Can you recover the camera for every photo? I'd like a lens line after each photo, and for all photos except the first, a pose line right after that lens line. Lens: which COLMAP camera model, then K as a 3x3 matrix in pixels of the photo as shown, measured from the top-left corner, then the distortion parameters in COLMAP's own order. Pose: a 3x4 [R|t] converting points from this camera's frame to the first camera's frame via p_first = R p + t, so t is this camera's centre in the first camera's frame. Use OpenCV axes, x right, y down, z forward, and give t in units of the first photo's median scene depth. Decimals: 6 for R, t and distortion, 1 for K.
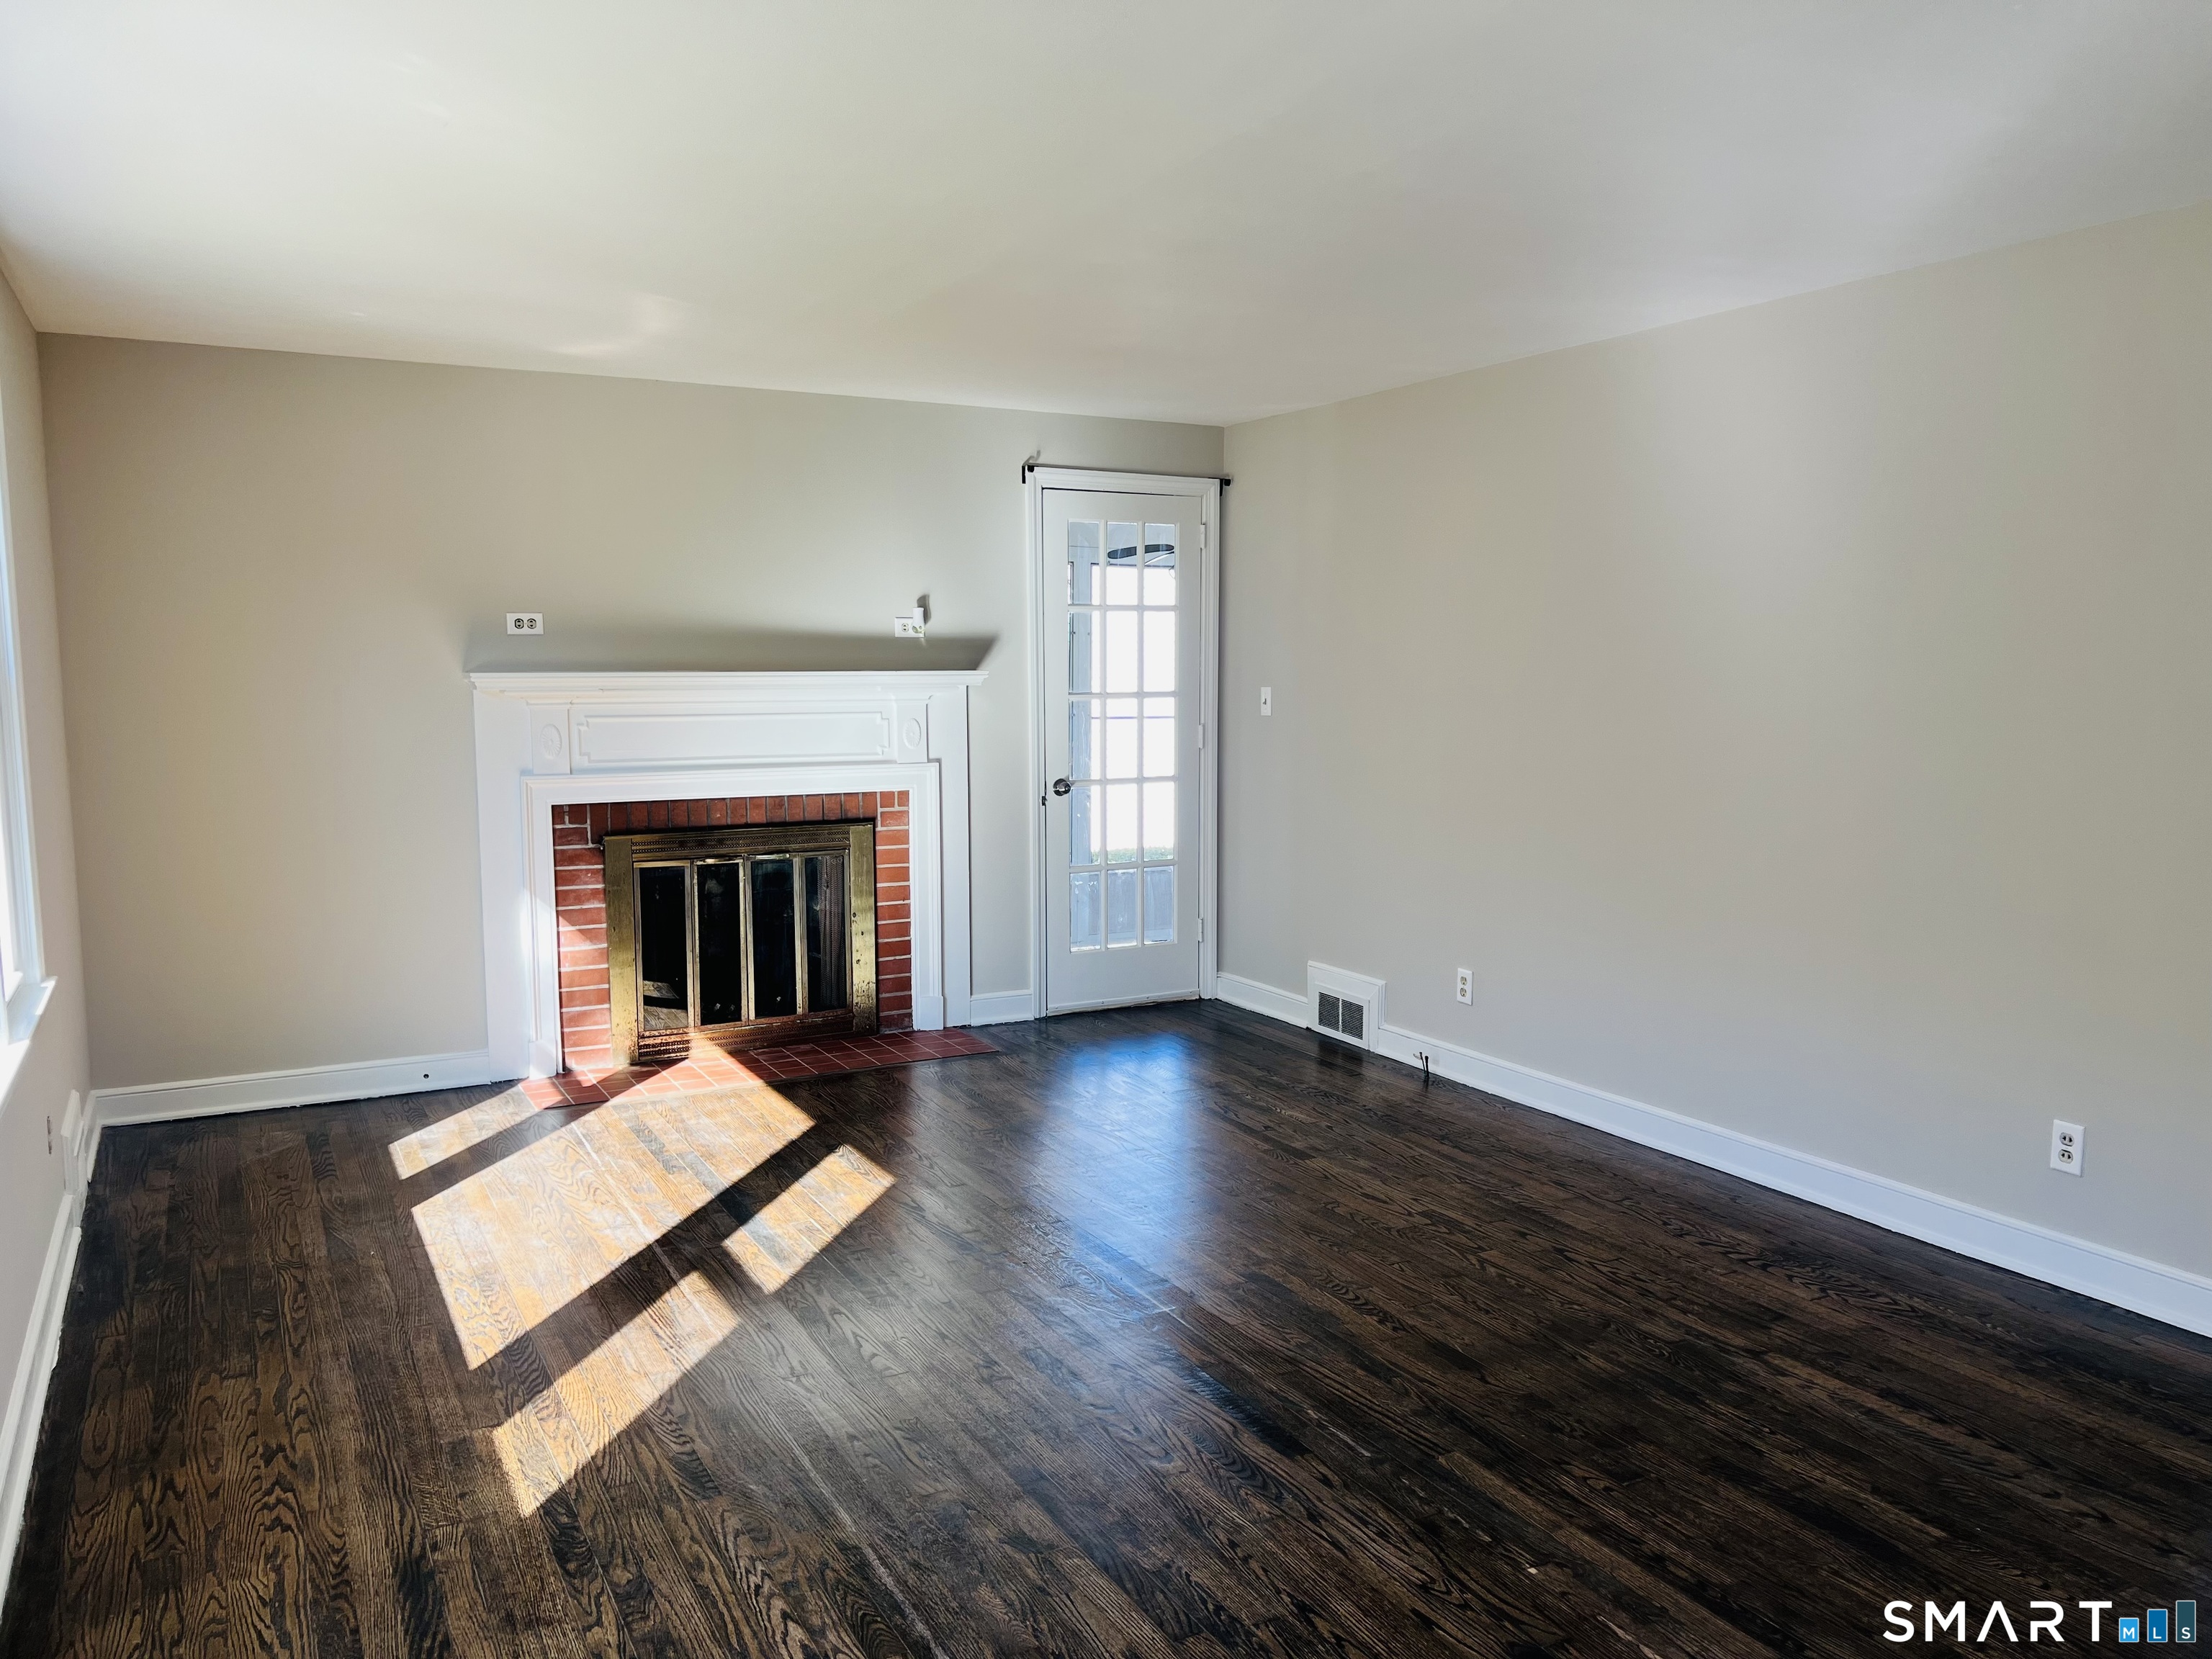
lens RADIAL K [[1640.2, 0, 1111.6], [0, 1640.2, 839.4], [0, 0, 1]] dist [0.026073, -0.018324]
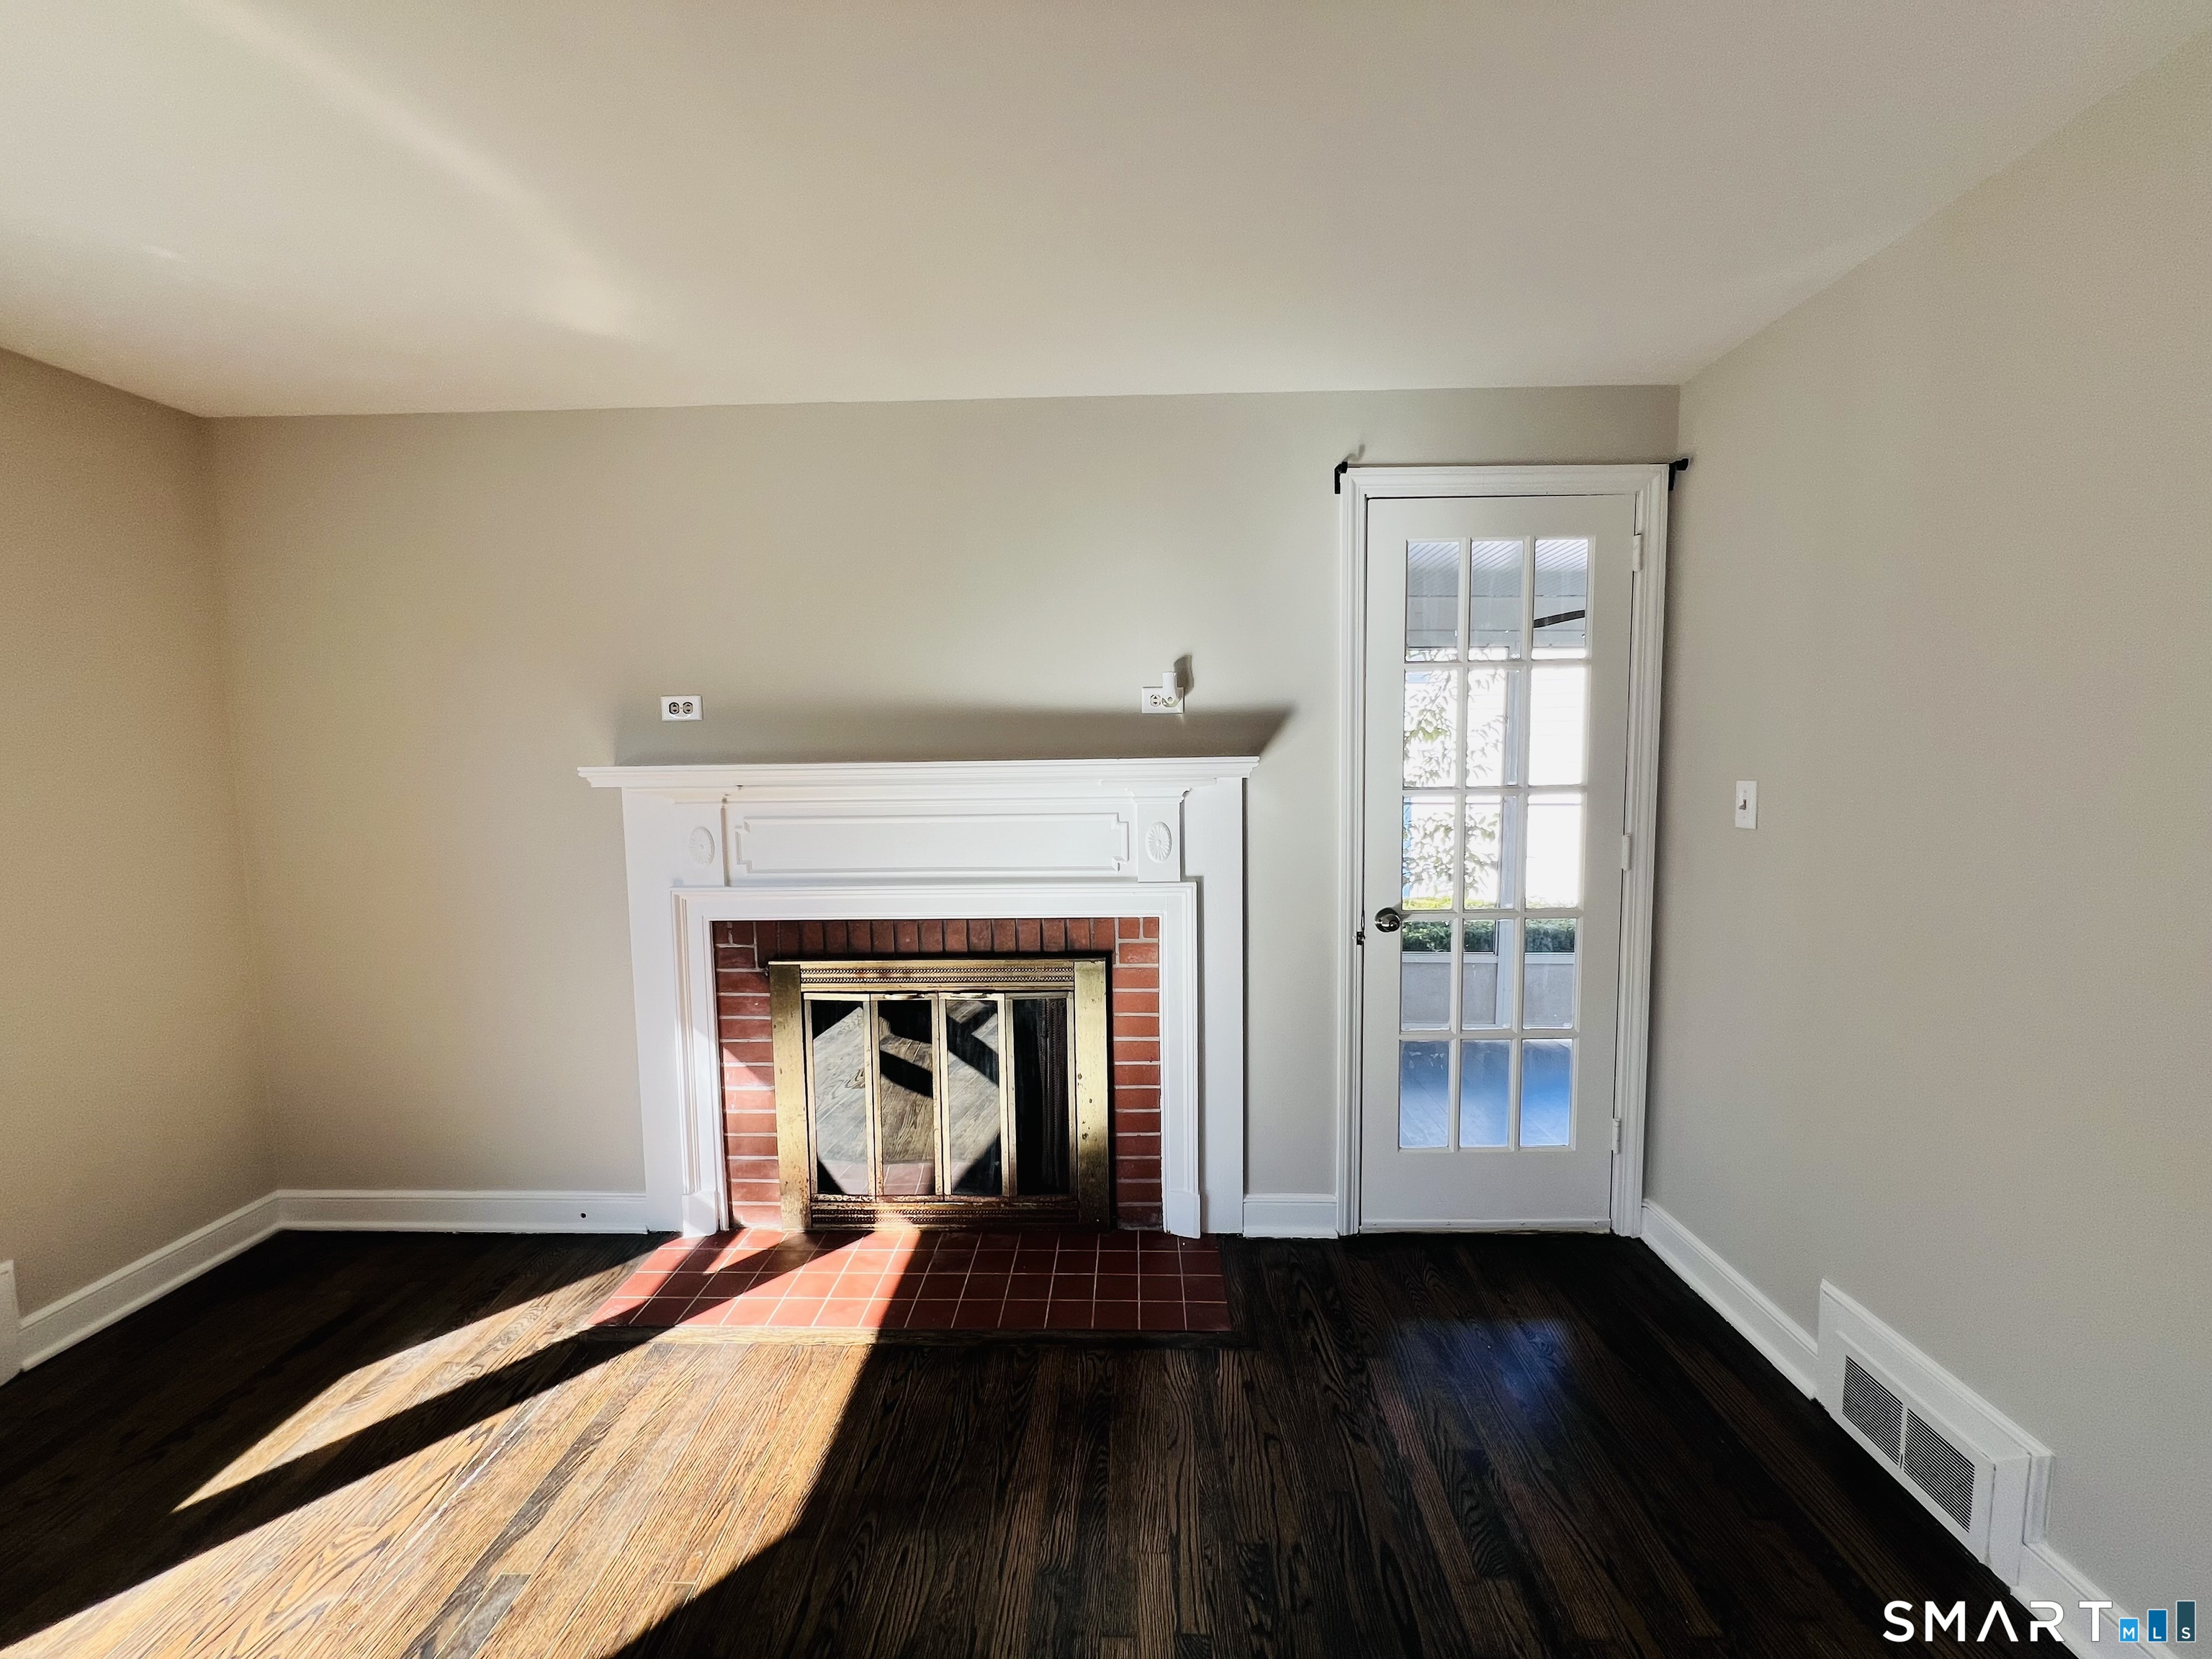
lens RADIAL K [[880.8, 0, 1119.3], [0, 880.8, 826.0], [0, 0, 1]] dist [-0.001711, 0.001209]
pose [[0.864651, 0.029757, -0.501490, 0.068501], [-0.042115, 0.999024, -0.013334, -0.072900], [0.500604, 0.032649, 0.865061, 0.714423]]
